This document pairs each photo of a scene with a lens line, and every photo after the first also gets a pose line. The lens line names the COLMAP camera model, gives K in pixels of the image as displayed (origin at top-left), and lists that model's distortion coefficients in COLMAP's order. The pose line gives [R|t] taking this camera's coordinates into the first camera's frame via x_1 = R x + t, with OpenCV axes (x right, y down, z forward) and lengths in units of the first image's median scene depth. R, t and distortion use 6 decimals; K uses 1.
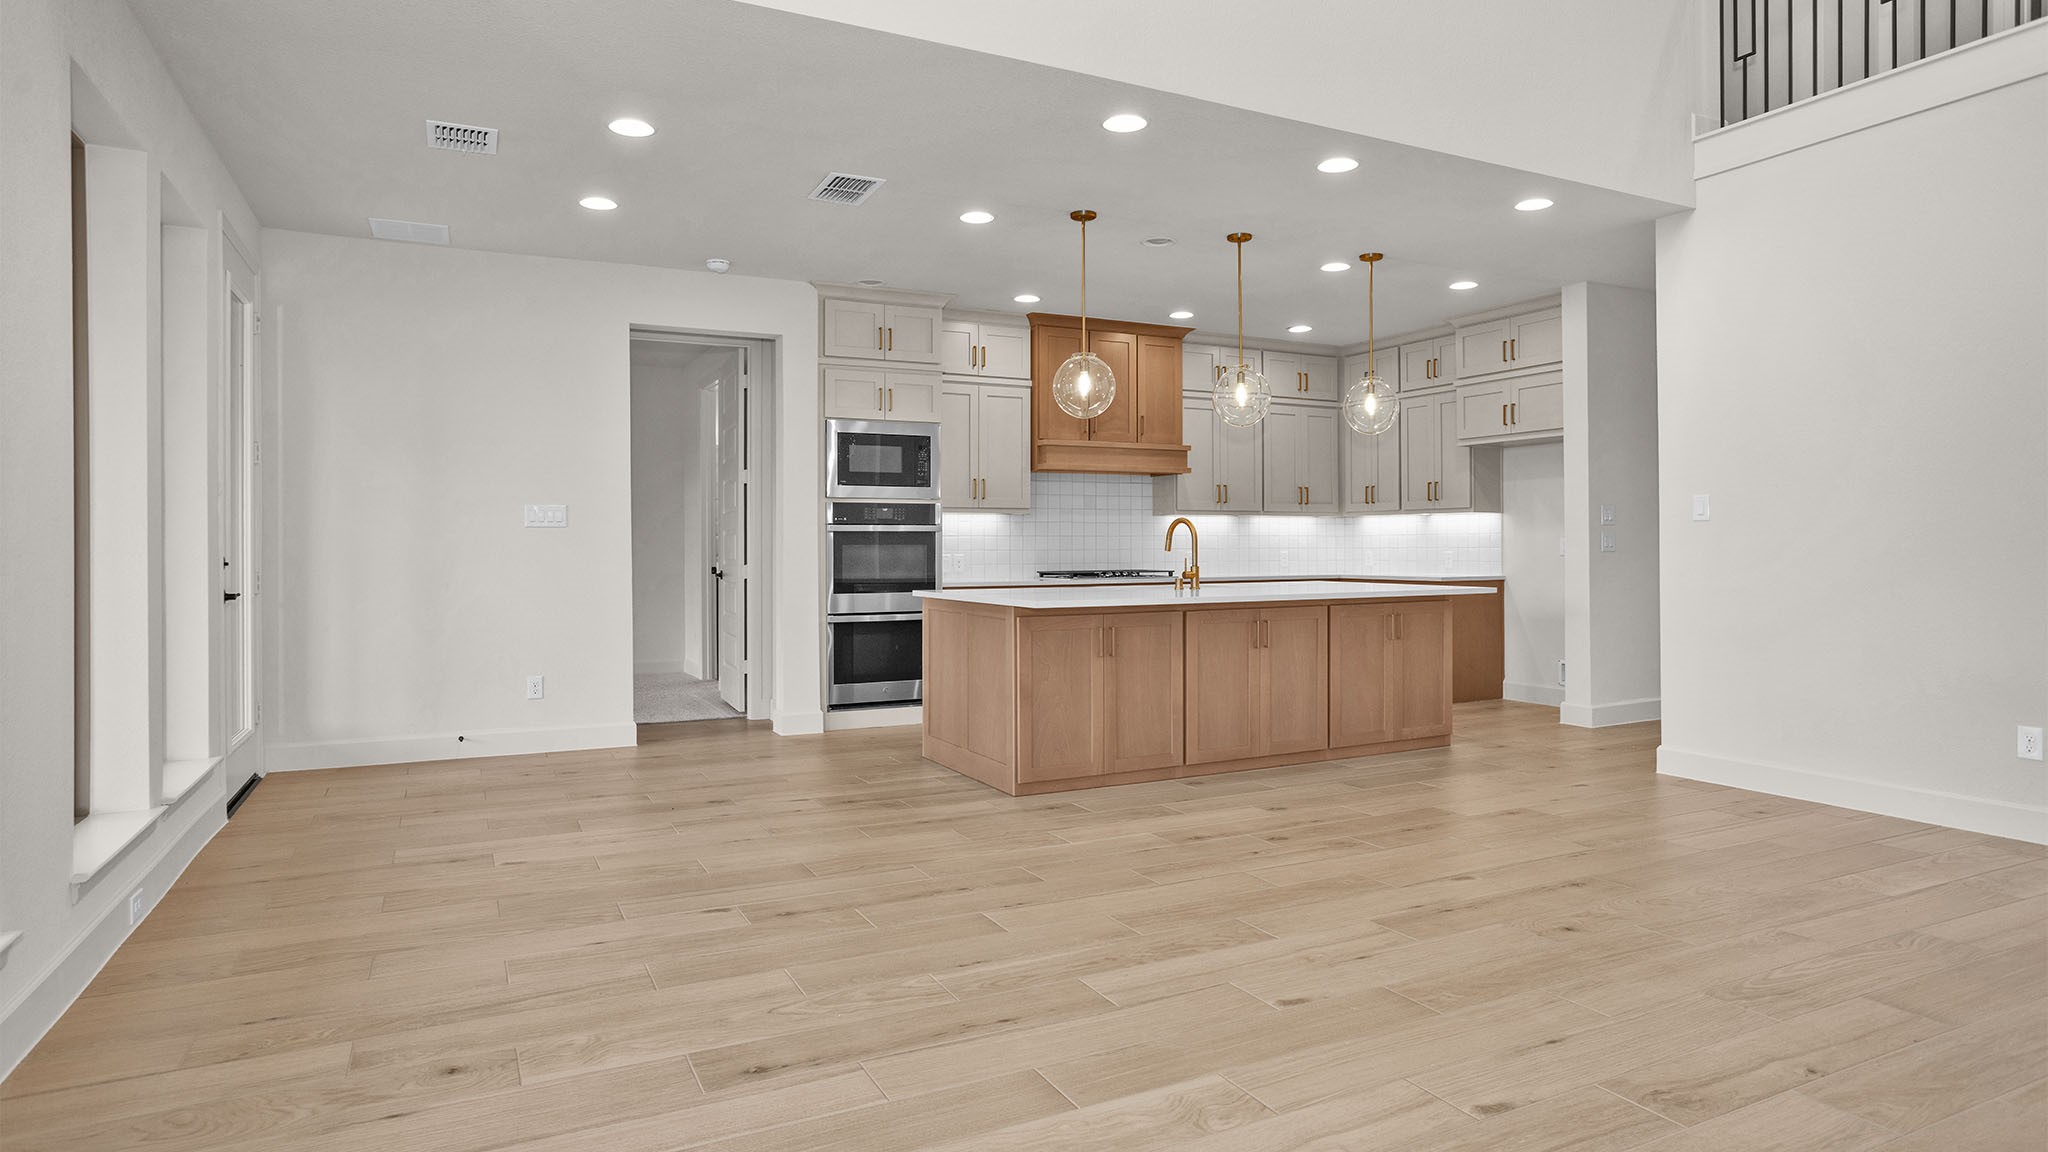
lens RADIAL K [[1132.9, 0, 1016.0], [0, 1132.9, 547.0], [0, 0, 1]] dist [-0.058309, 0.042985]
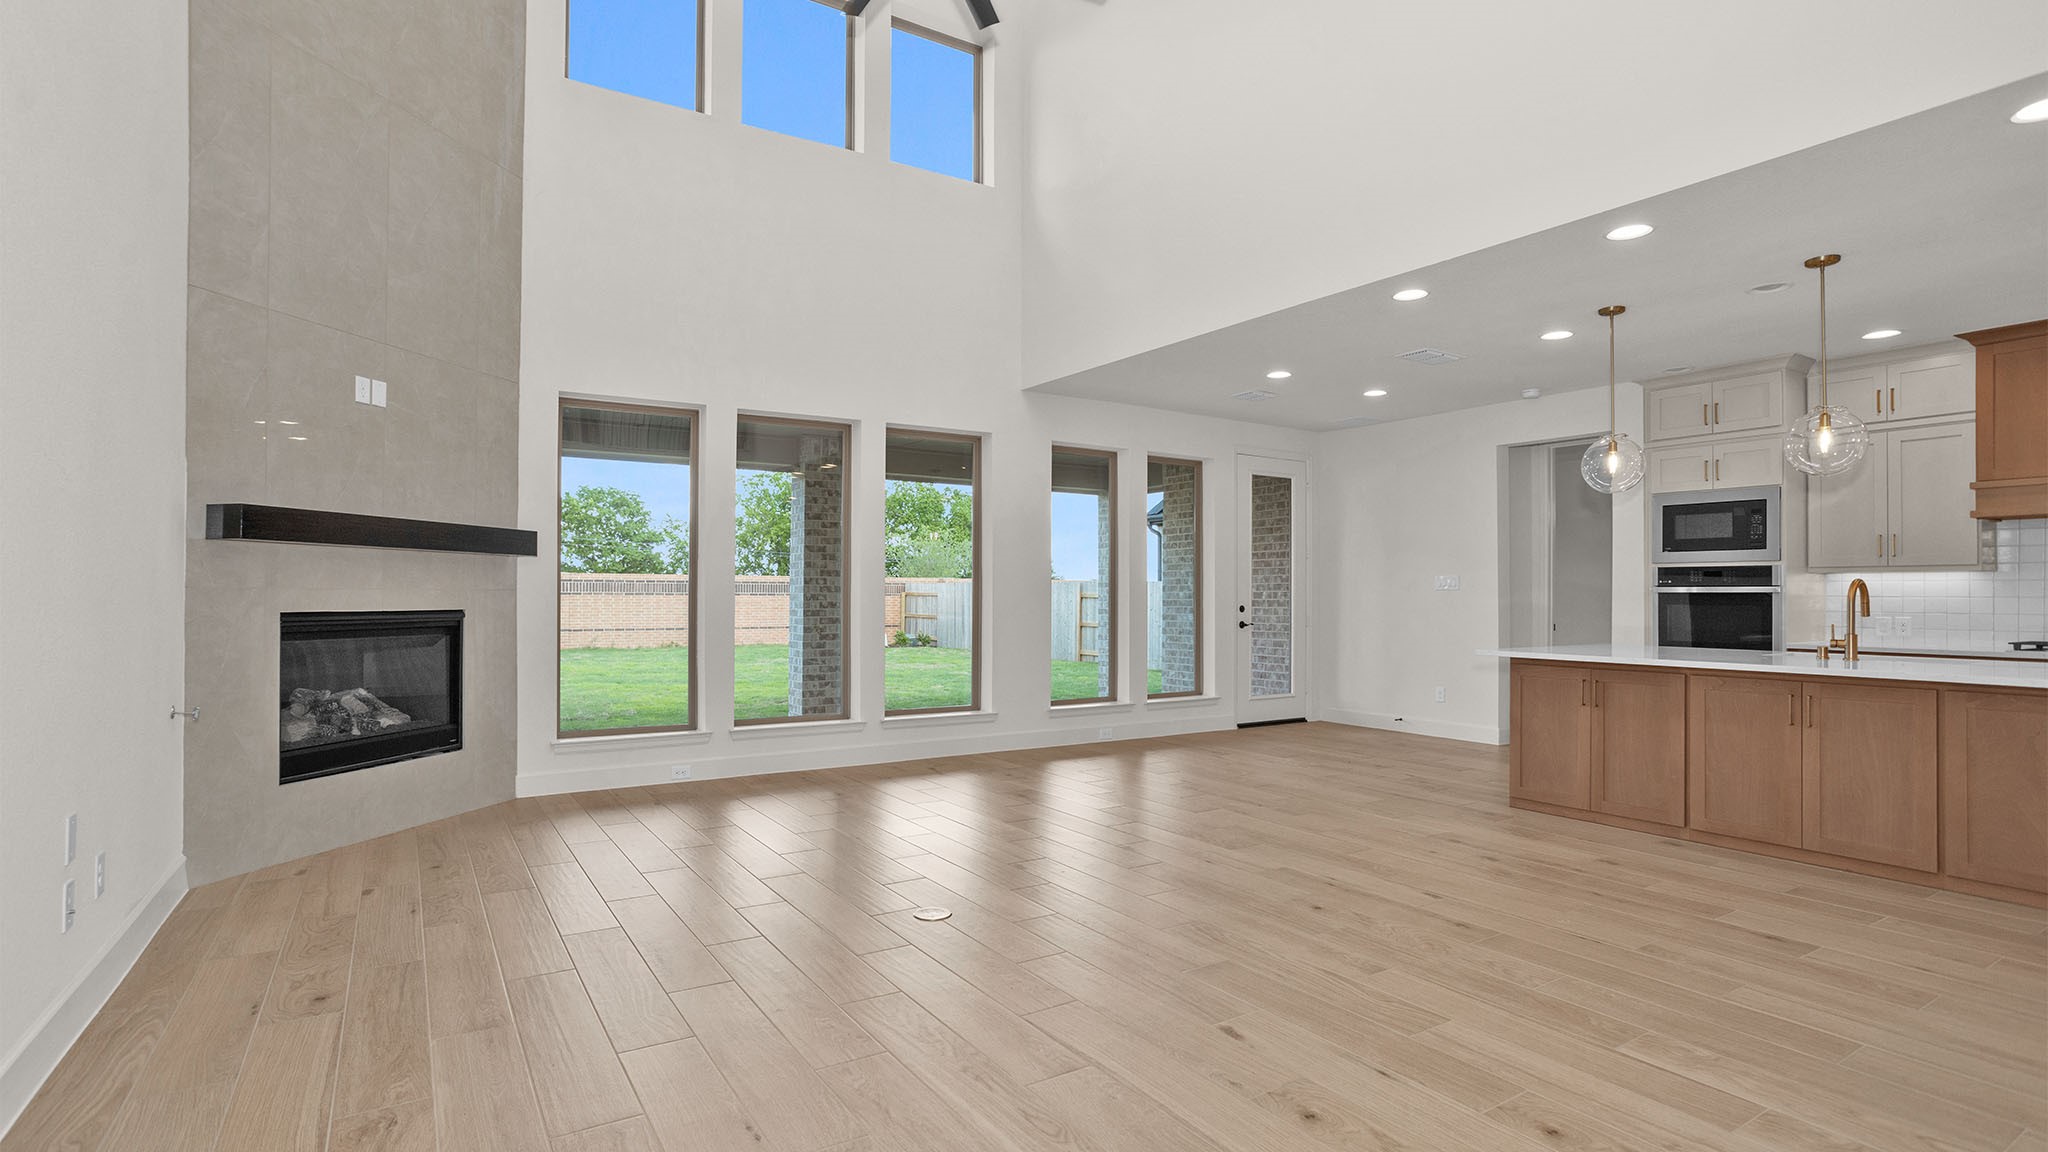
lens RADIAL K [[968.0, 0, 1009.6], [0, 968.0, 586.3], [0, 0, 1]] dist [-0.049346, 0.030264]
pose [[0.111844, -0.006692, -0.993703, 0.887269], [-0.007551, 0.999943, -0.007584, -0.010287], [0.993697, 0.008352, 0.111787, 0.295402]]
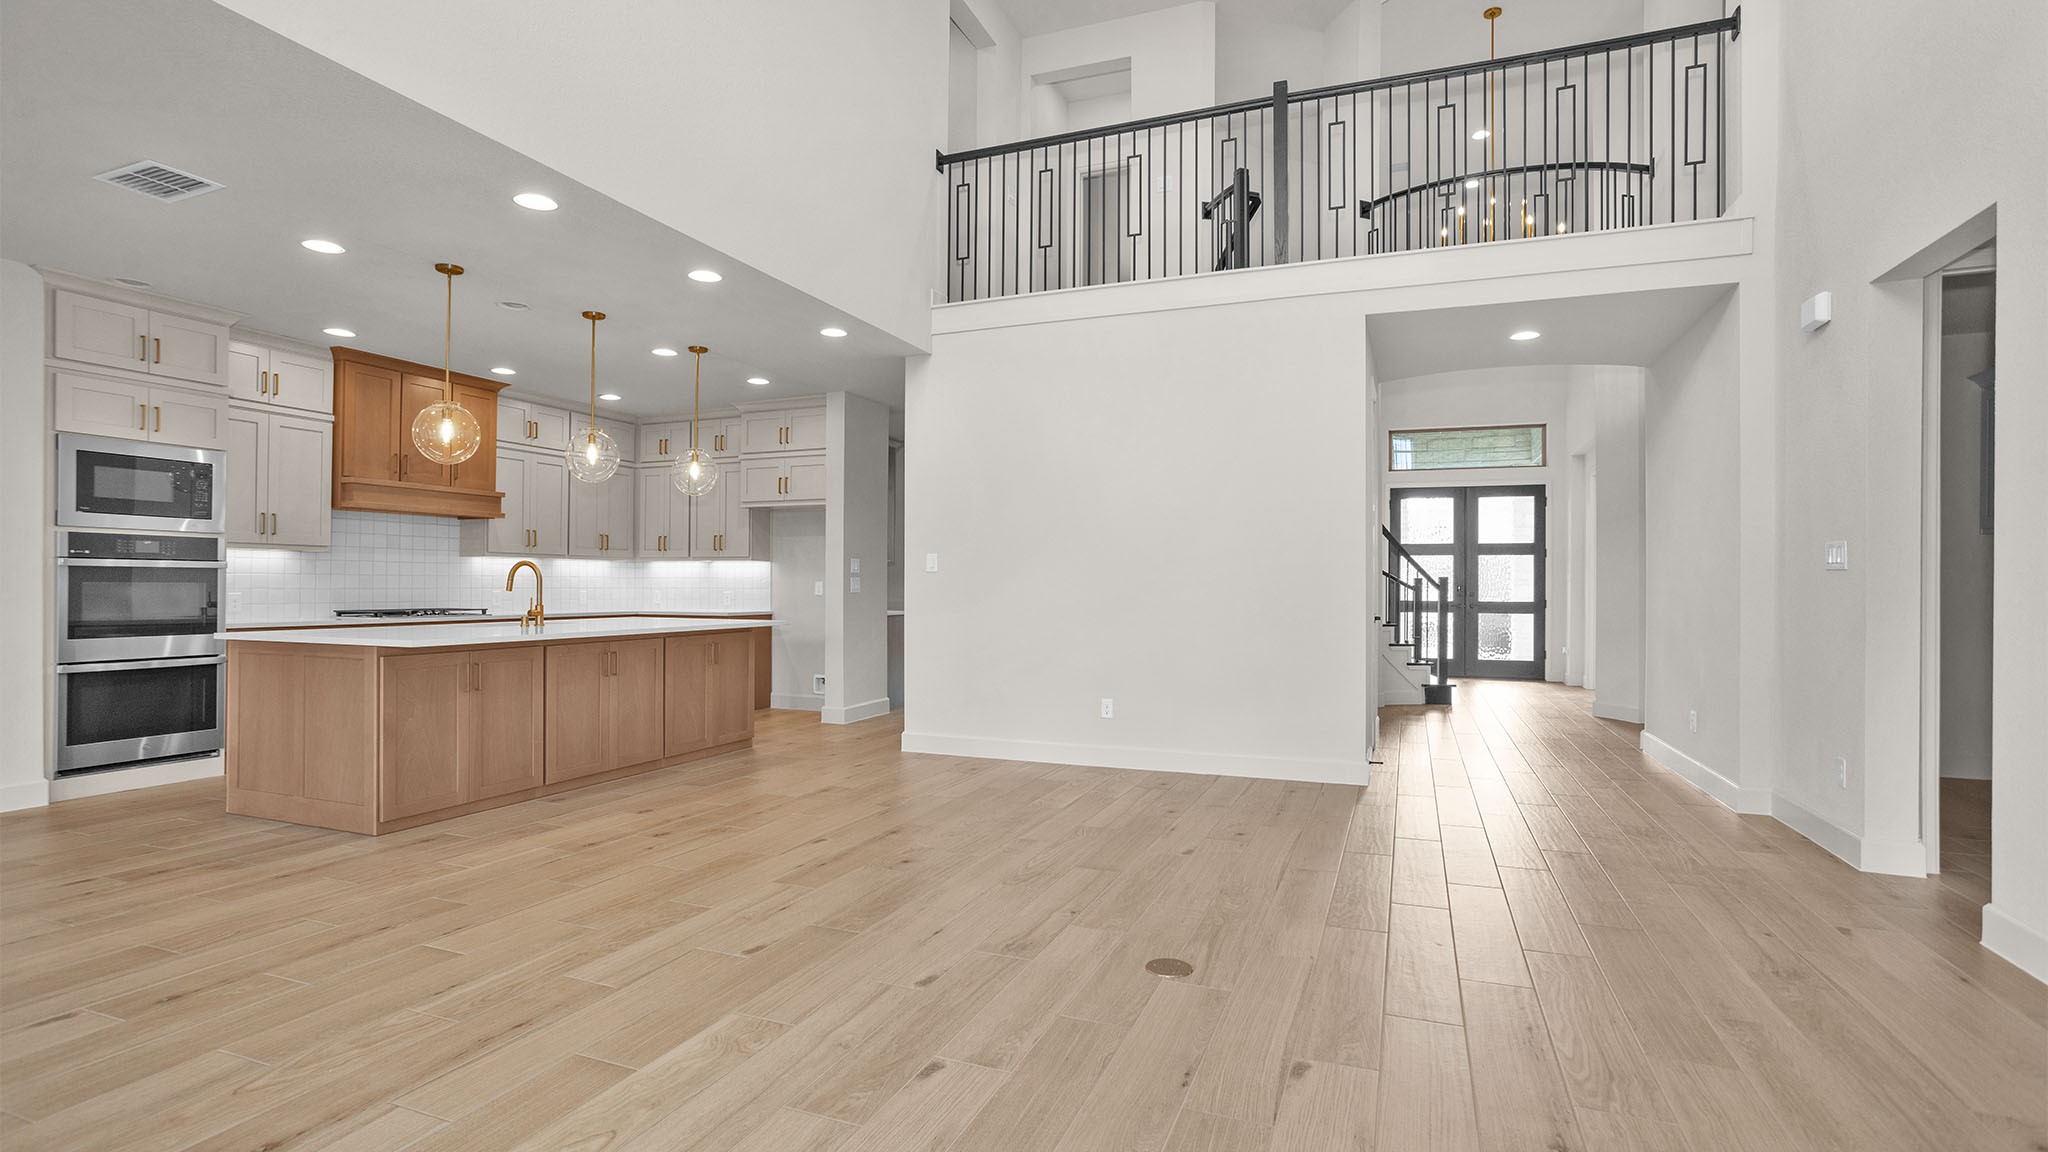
lens RADIAL K [[968.0, 0, 1009.6], [0, 968.0, 586.3], [0, 0, 1]] dist [-0.049346, 0.030264]
pose [[0.752489, 0.007419, 0.658563, -0.121797], [-0.007674, 0.999967, -0.002497, -0.002676], [-0.658560, -0.003174, 0.752522, -0.003467]]
